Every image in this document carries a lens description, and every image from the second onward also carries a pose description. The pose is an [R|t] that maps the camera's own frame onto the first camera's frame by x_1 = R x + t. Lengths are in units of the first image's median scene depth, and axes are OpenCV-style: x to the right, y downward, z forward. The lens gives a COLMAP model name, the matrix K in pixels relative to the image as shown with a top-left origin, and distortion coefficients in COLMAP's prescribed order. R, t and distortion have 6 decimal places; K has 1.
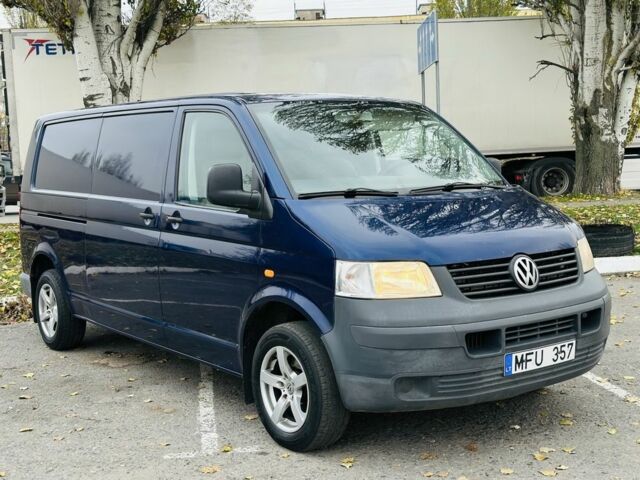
lens RADIAL K [[911.5, 0, 320.0], [0, 911.5, 240.0], [0, 0, 1]] dist [0.151959, -0.037541]
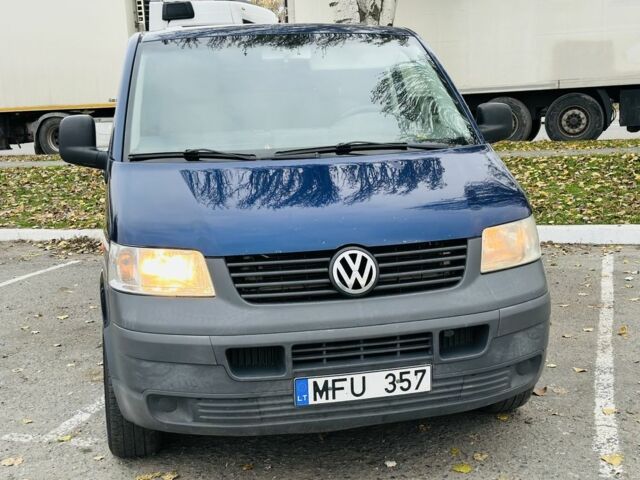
lens RADIAL K [[911.5, 0, 320.0], [0, 911.5, 240.0], [0, 0, 1]] dist [0.151959, -0.037541]
pose [[0.905182, 0.066044, -0.419861, 0.513243], [-0.028424, 0.995048, 0.095242, -0.060503], [0.424072, -0.074278, 0.902577, 0.322387]]
